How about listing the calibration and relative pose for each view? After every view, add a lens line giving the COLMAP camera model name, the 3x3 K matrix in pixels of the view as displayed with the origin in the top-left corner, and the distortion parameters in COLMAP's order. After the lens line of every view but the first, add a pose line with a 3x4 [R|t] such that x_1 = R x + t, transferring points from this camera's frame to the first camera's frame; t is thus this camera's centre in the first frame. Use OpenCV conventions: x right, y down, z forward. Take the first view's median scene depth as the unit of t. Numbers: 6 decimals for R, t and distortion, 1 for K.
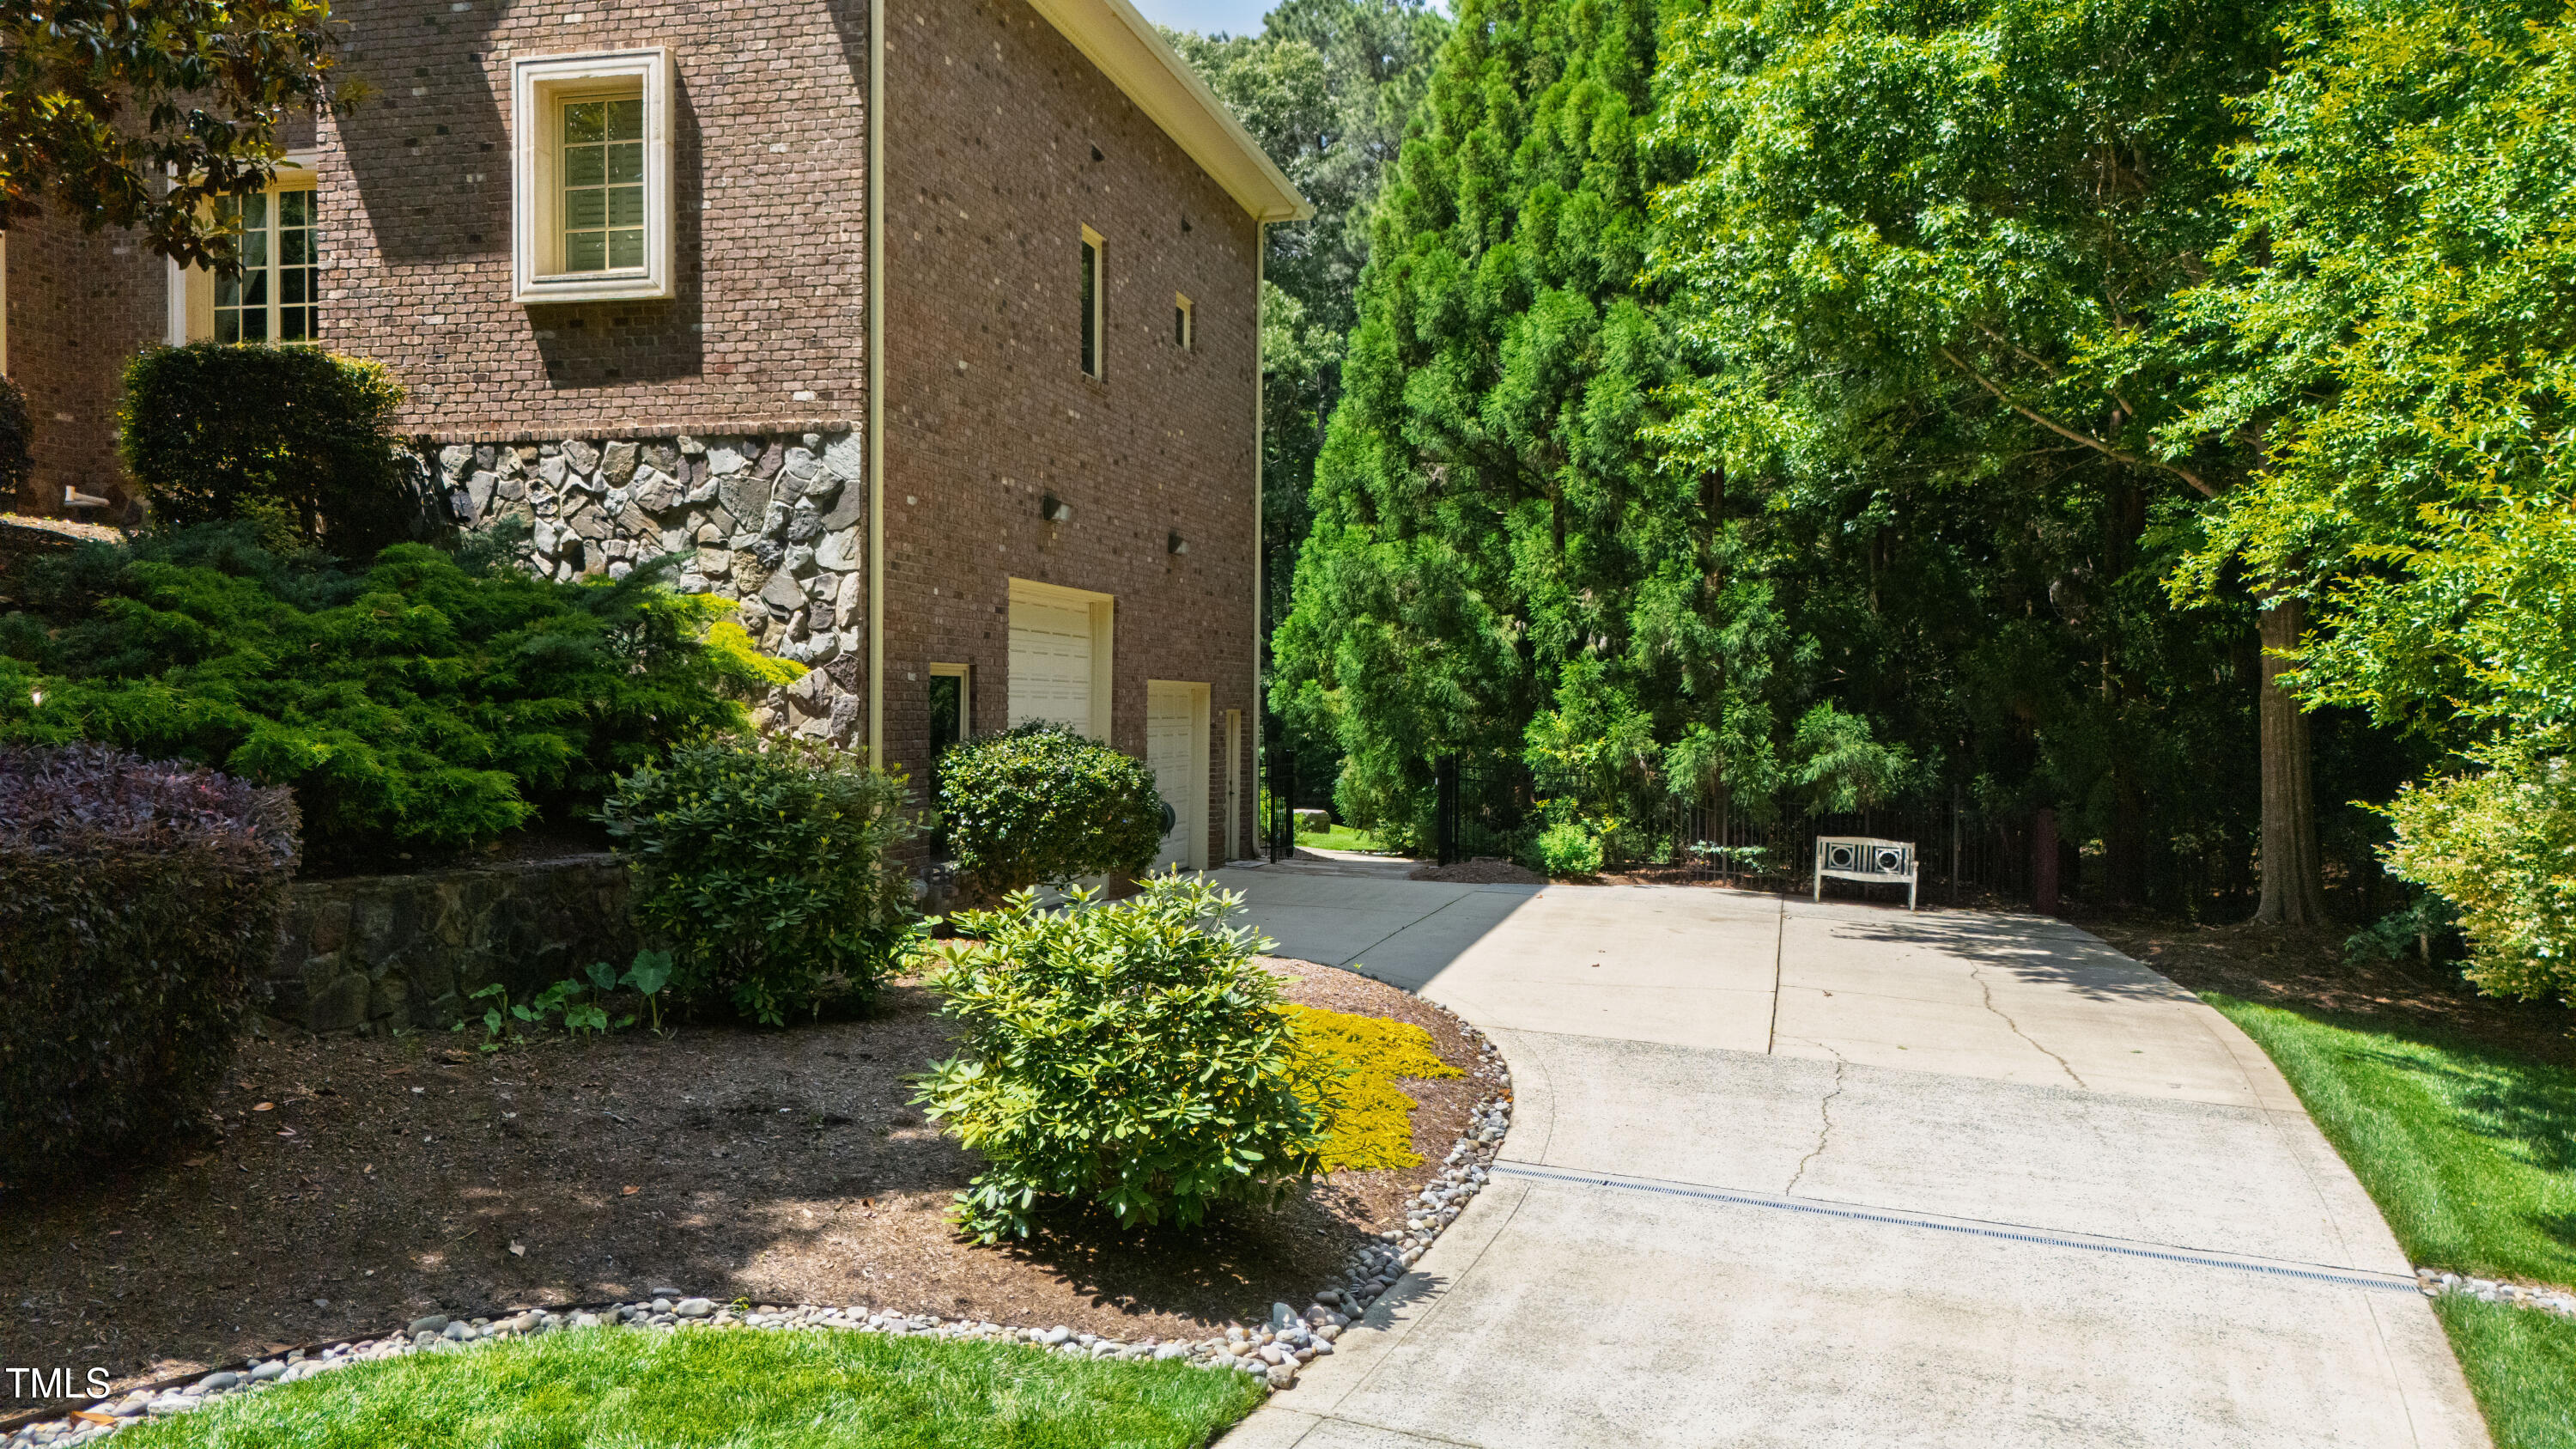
lens RADIAL K [[1913.8, 0, 1284.2], [0, 1913.8, 729.6], [0, 0, 1]] dist [0.032301, -0.004542]
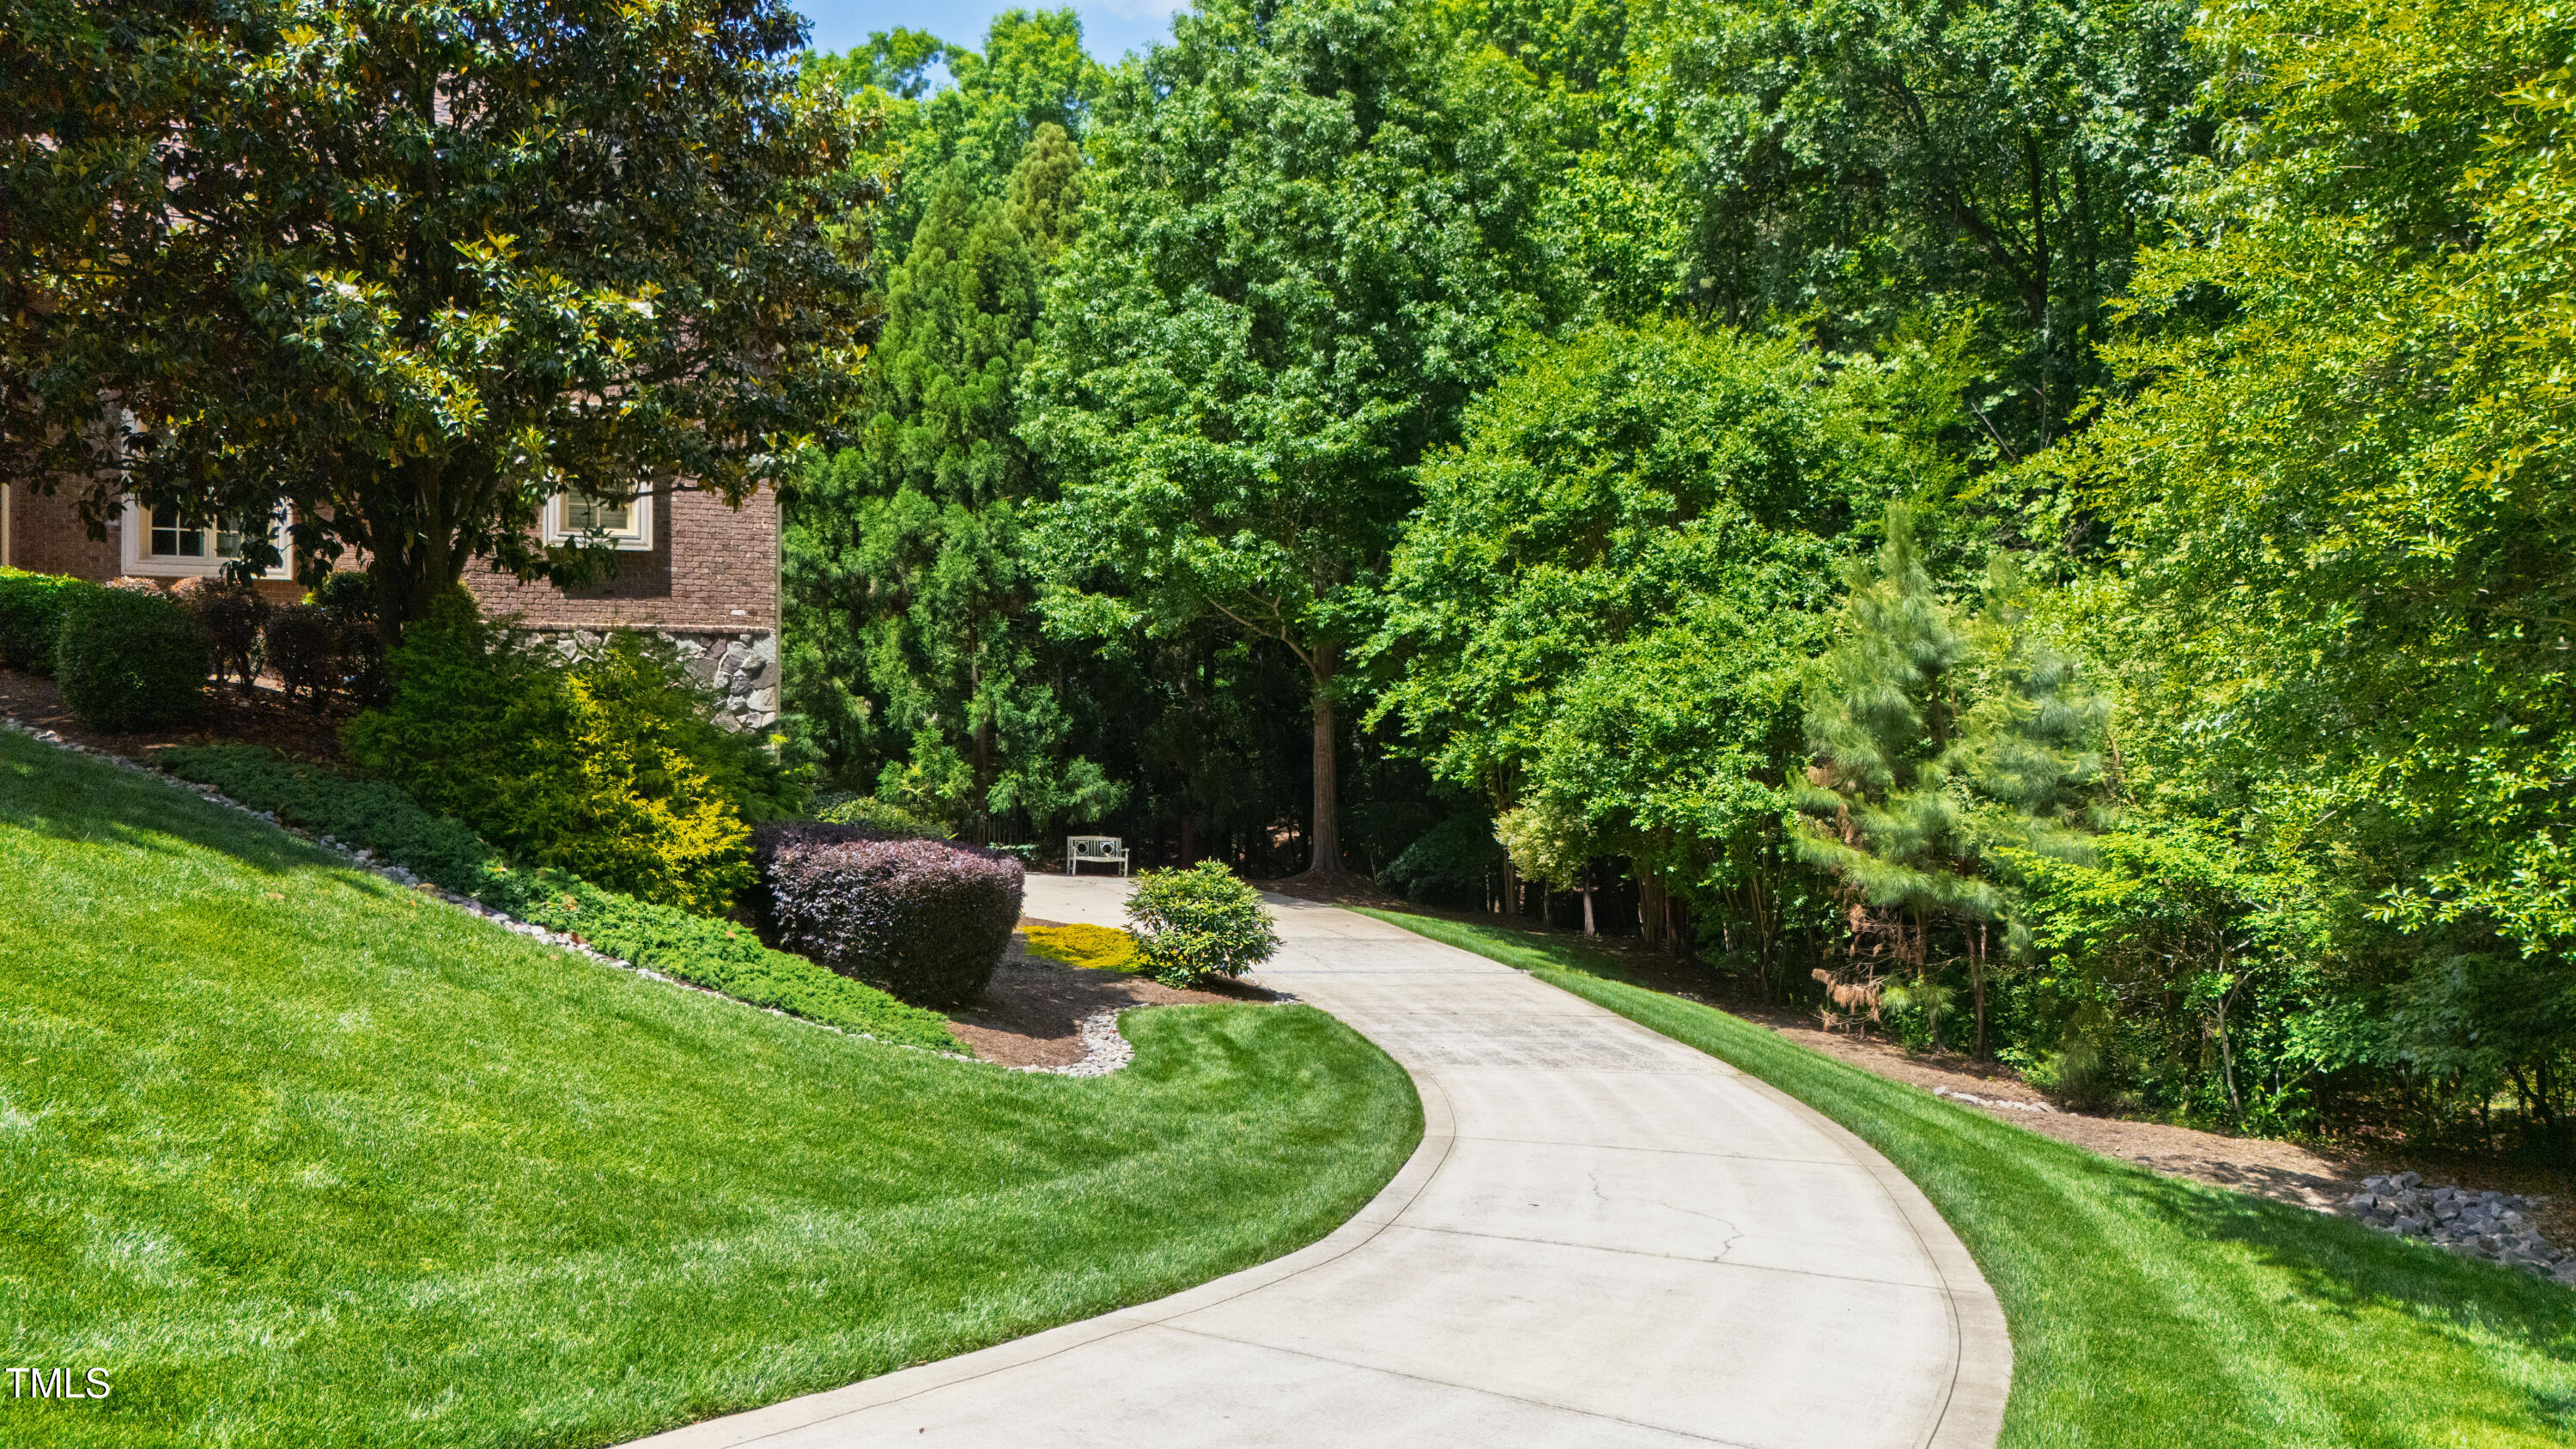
lens RADIAL K [[1913.8, 0, 1285.9], [0, 1913.8, 724.3], [0, 0, 1]] dist [0.032301, -0.004542]
pose [[0.809085, -0.005159, 0.587668, -0.562573], [0.004379, 0.999987, 0.002751, -0.046445], [-0.587675, 0.000348, 0.809097, -0.466978]]
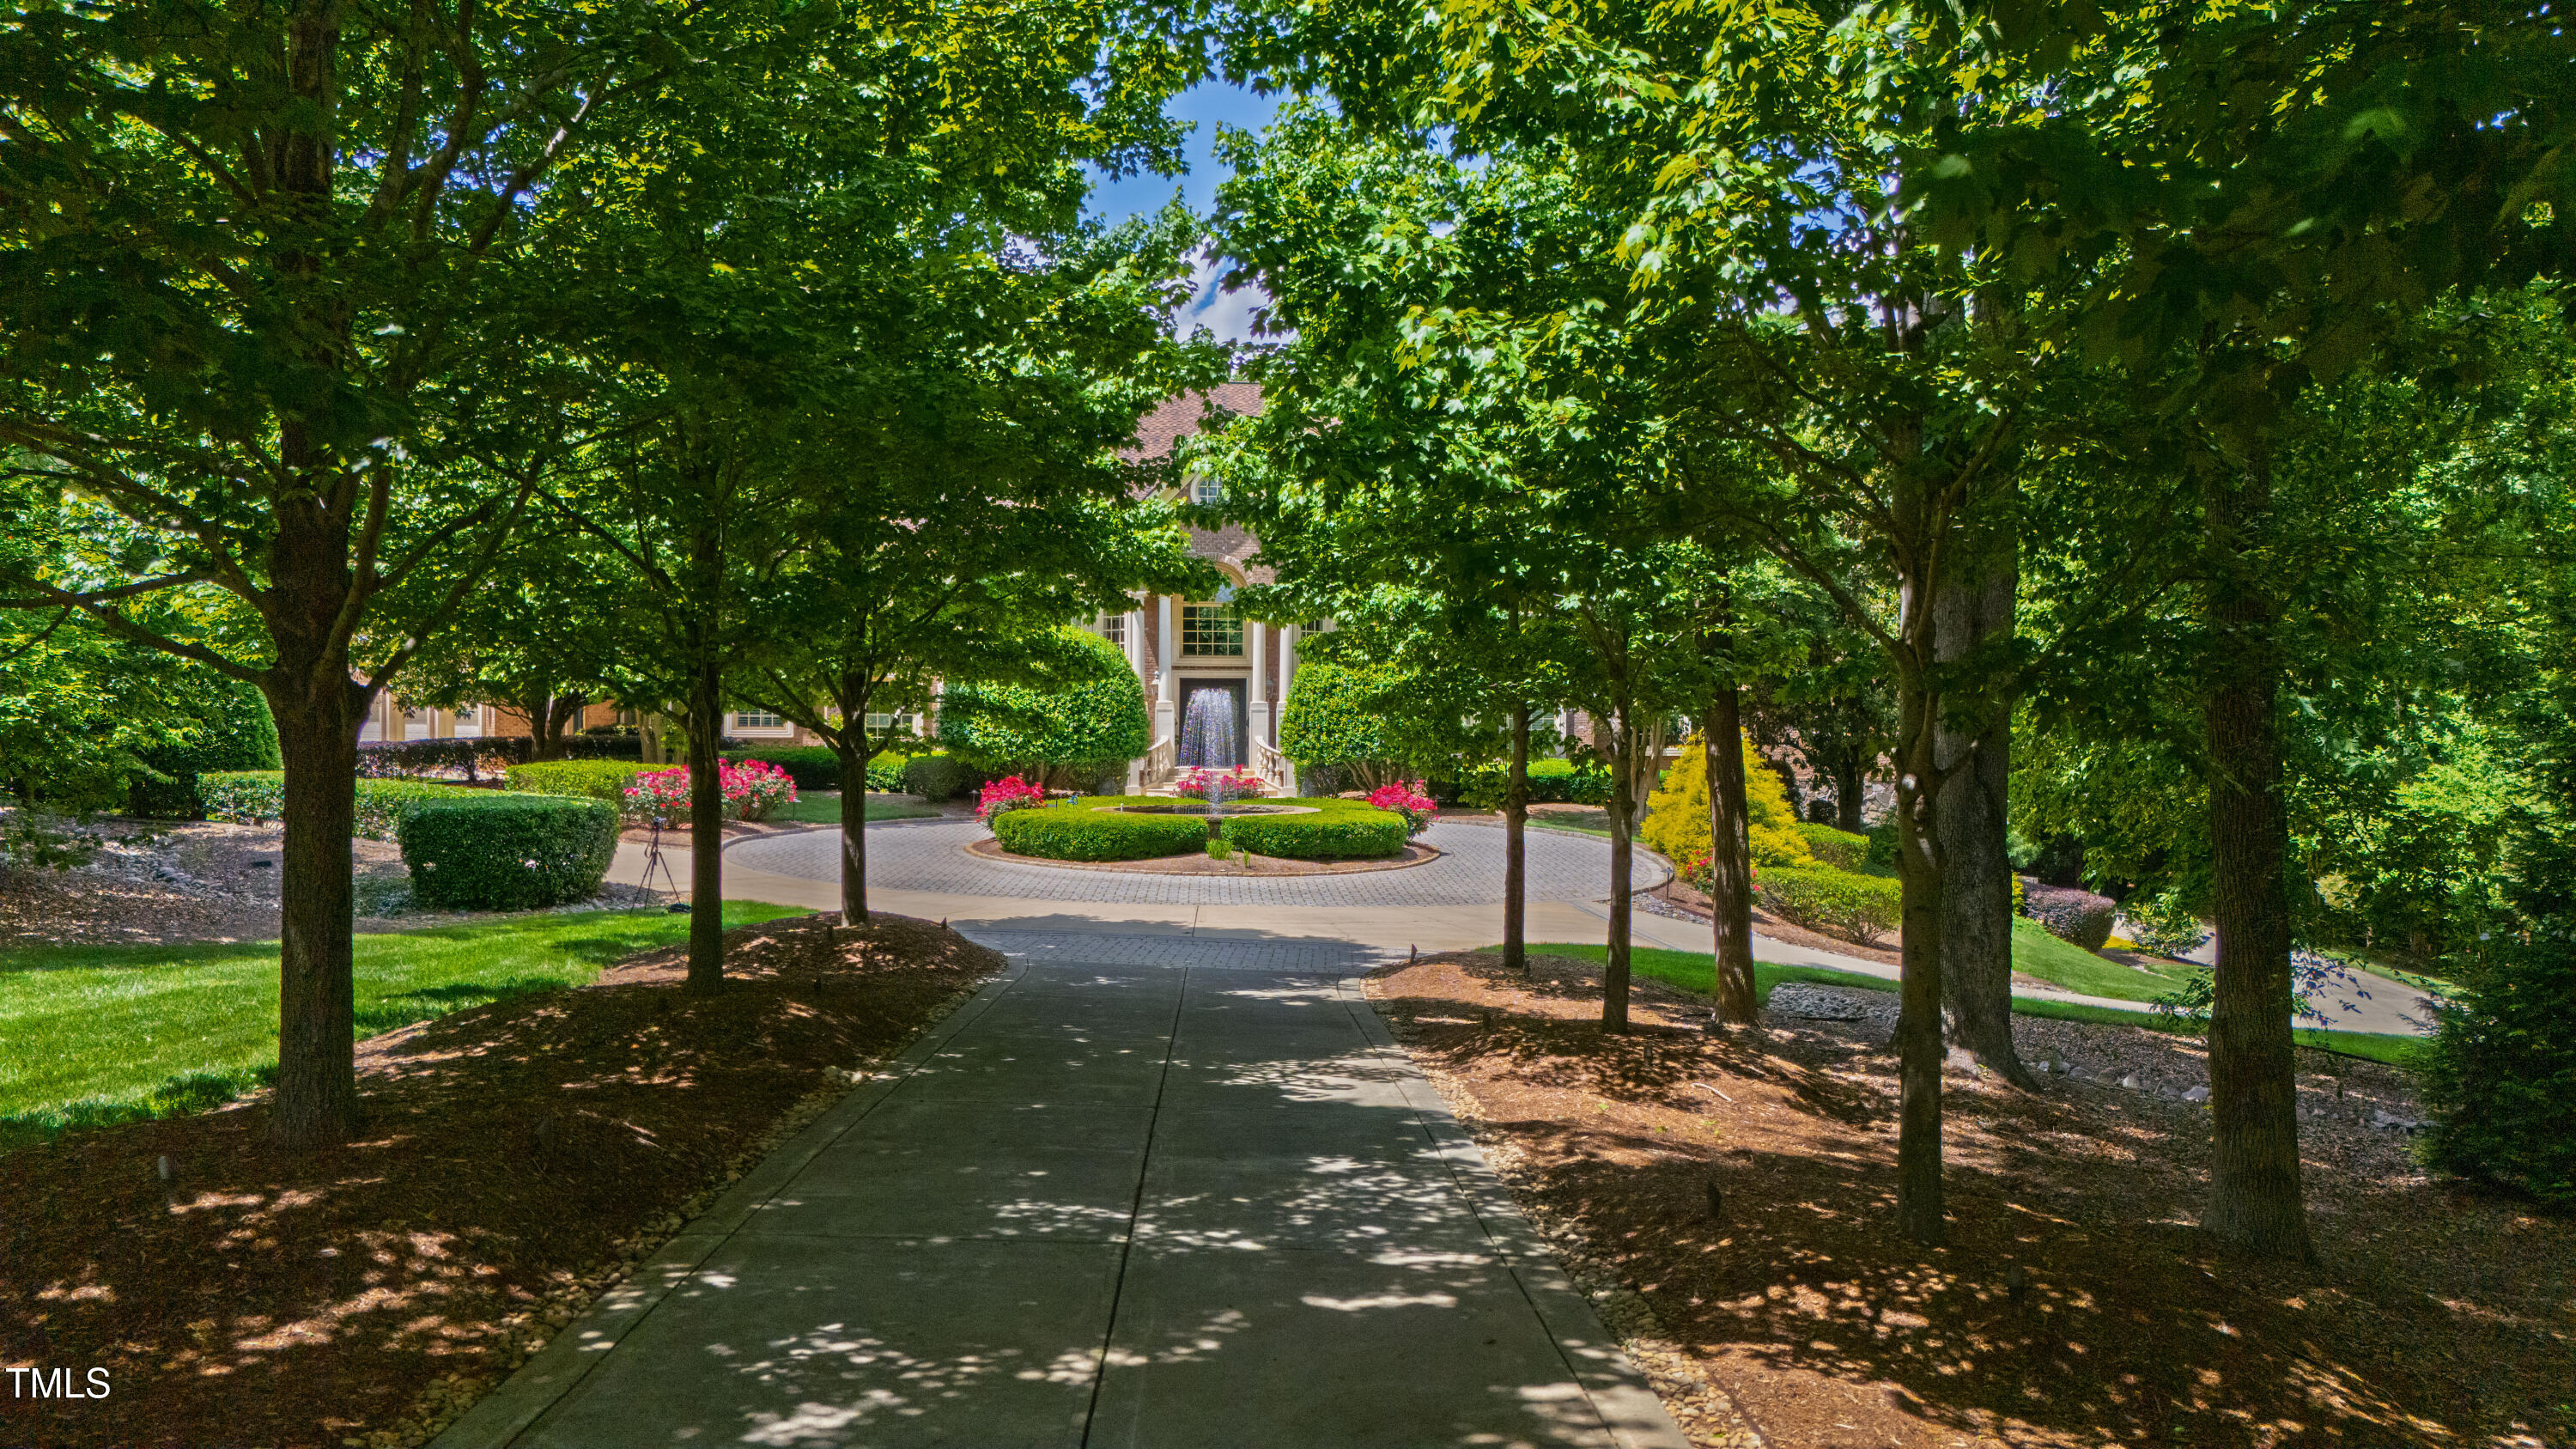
lens RADIAL K [[1913.8, 0, 1294.9], [0, 1913.8, 721.2], [0, 0, 1]] dist [0.032301, -0.004542]
pose [[0.958570, -0.005899, 0.284796, -1.510293], [0.007806, 0.999954, -0.005560, -0.161717], [-0.284750, 0.007553, 0.958572, -1.370168]]
